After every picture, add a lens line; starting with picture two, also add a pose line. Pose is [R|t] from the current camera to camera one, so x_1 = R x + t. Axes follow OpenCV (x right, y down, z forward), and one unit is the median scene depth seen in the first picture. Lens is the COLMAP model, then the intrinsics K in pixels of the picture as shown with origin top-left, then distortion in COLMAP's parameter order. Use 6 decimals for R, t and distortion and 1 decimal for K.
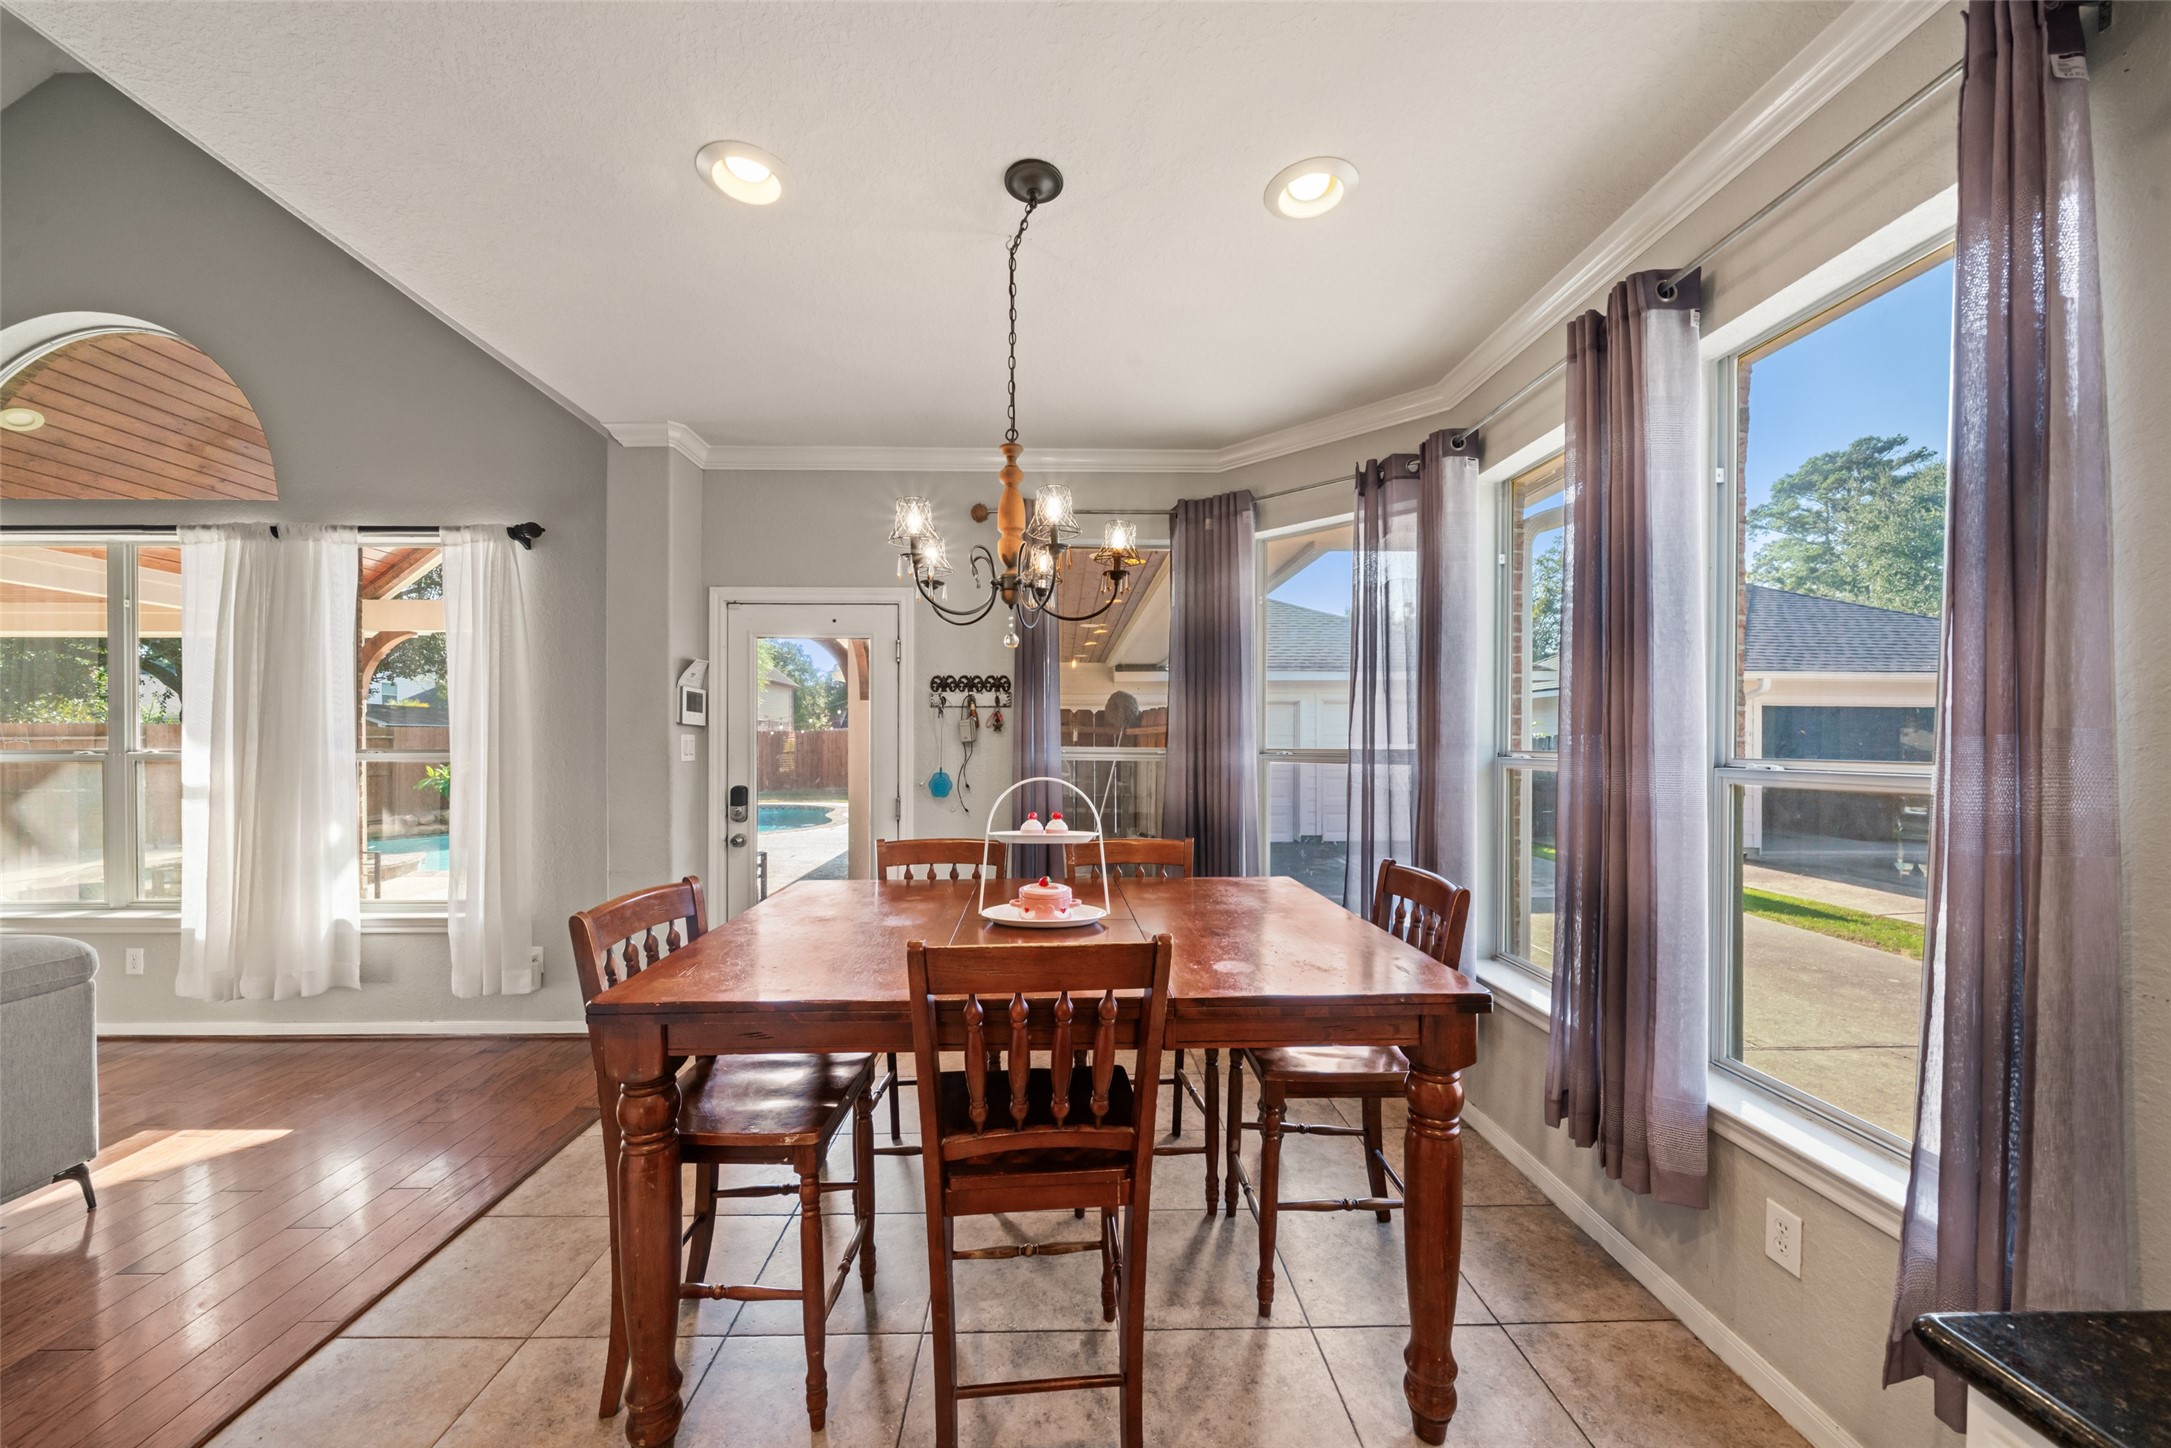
lens RADIAL K [[756.4, 0, 1067.8], [0, 756.4, 743.7], [0, 0, 1]] dist [-0.008350, -0.000243]
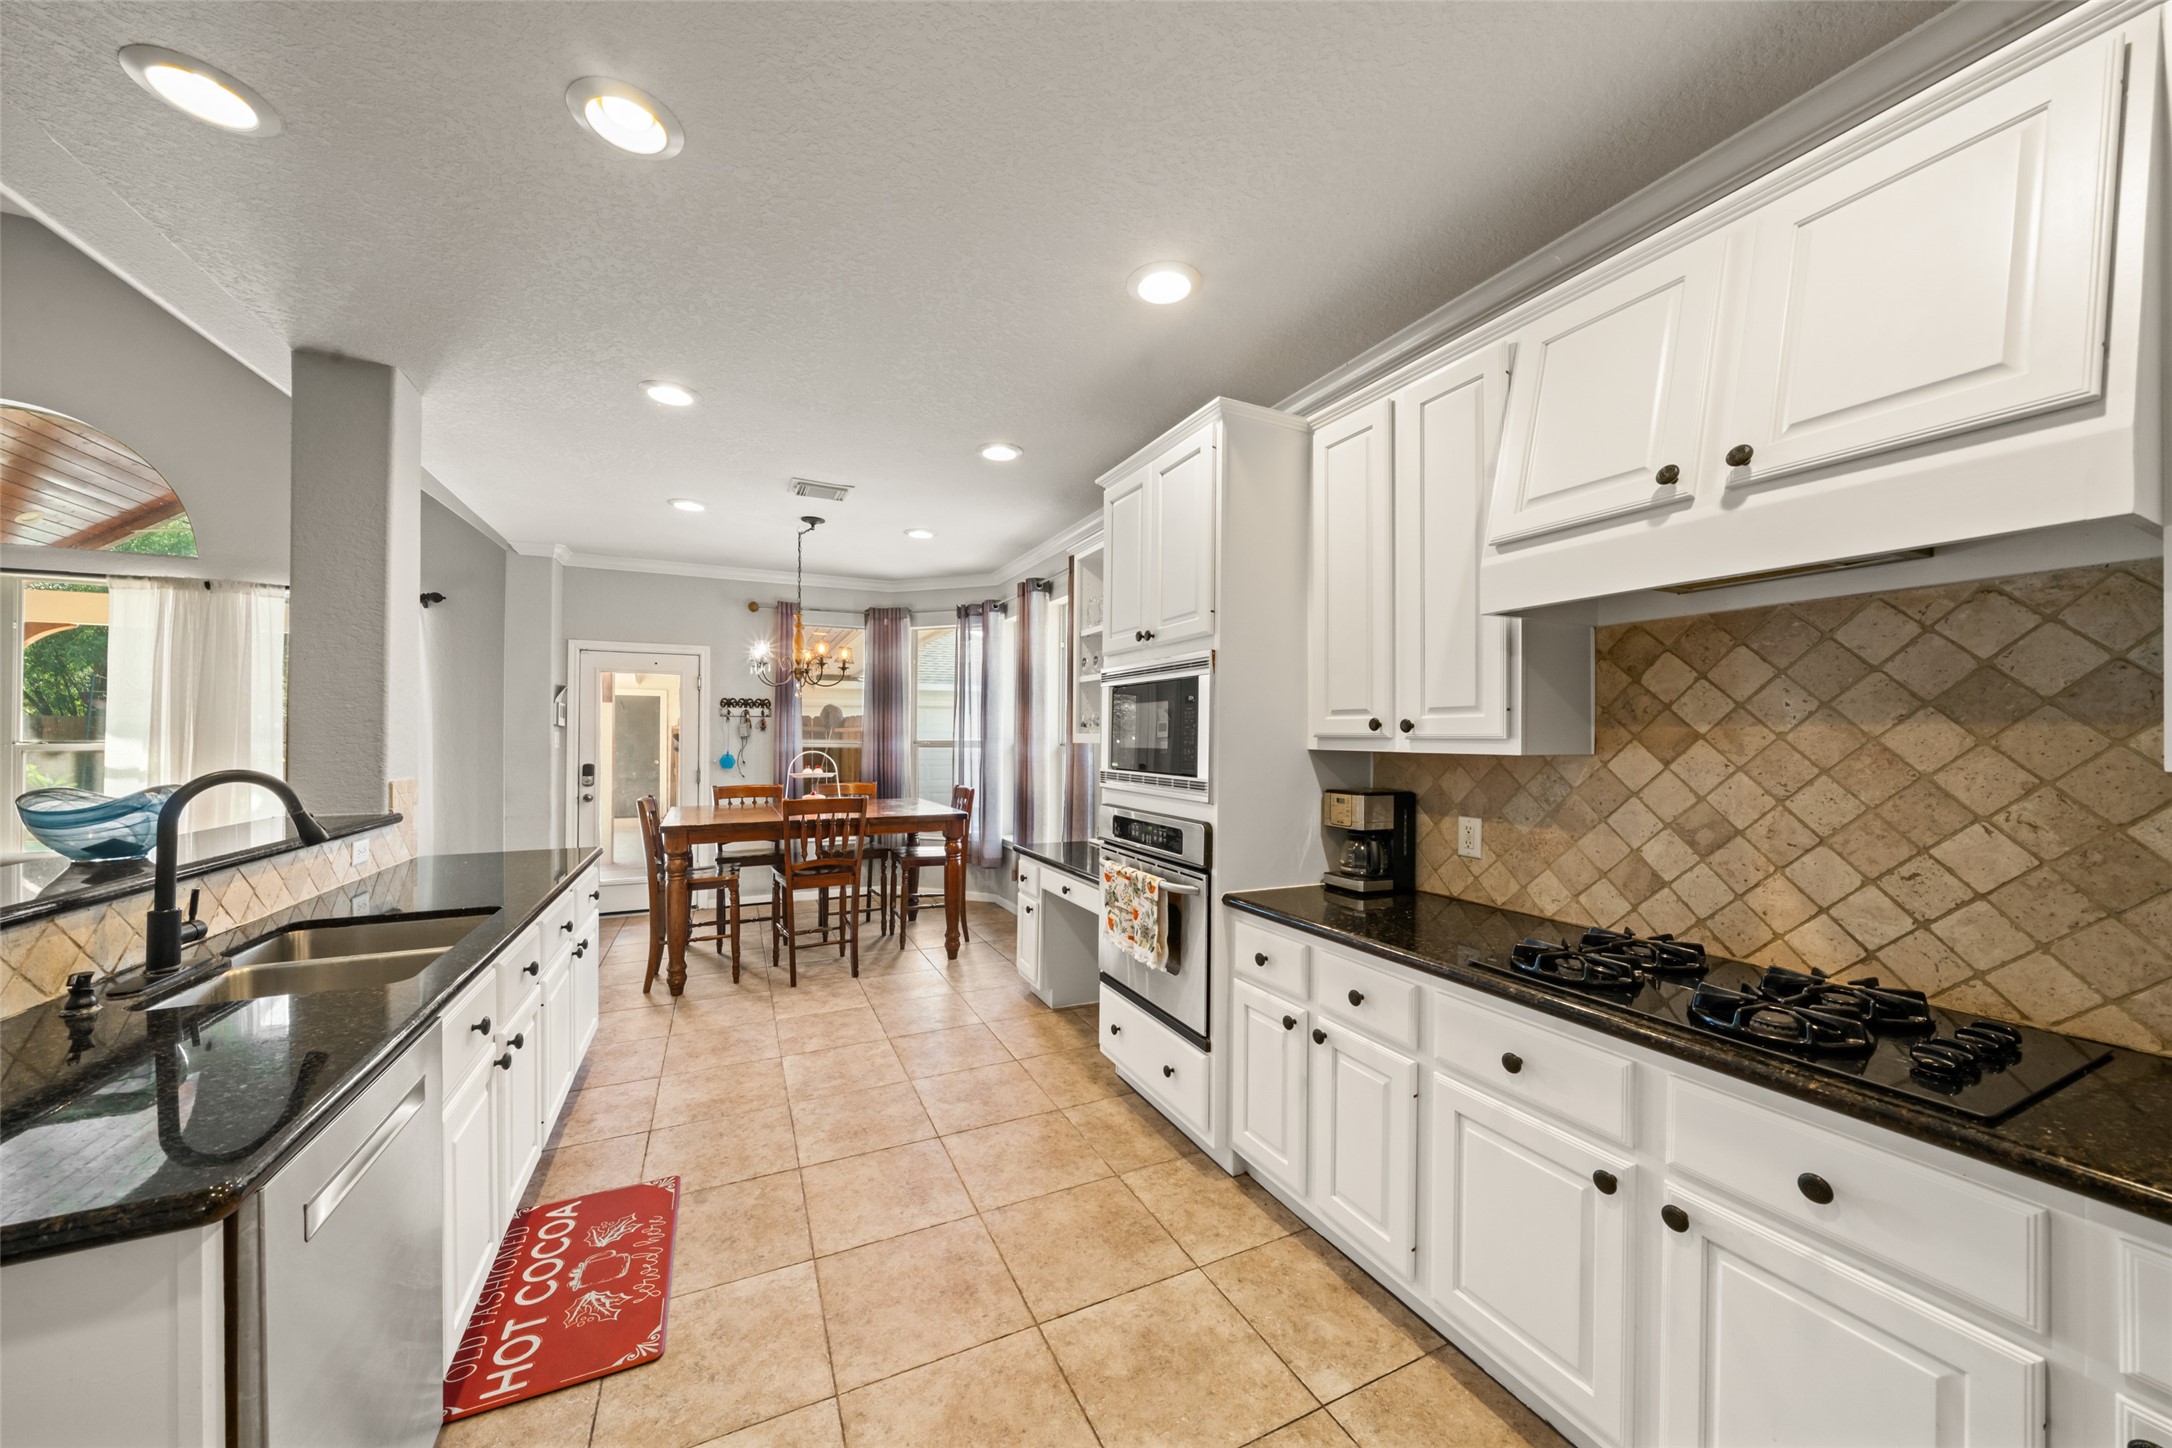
lens RADIAL K [[756.7, 0, 1084.9], [0, 756.7, 734.2], [0, 0, 1]] dist [-0.008350, -0.000243]
pose [[0.911102, 0.002340, 0.412175, -0.141279], [0.000040, 0.999983, -0.005766, 0.002096], [-0.412182, 0.005270, 0.911086, -0.941176]]
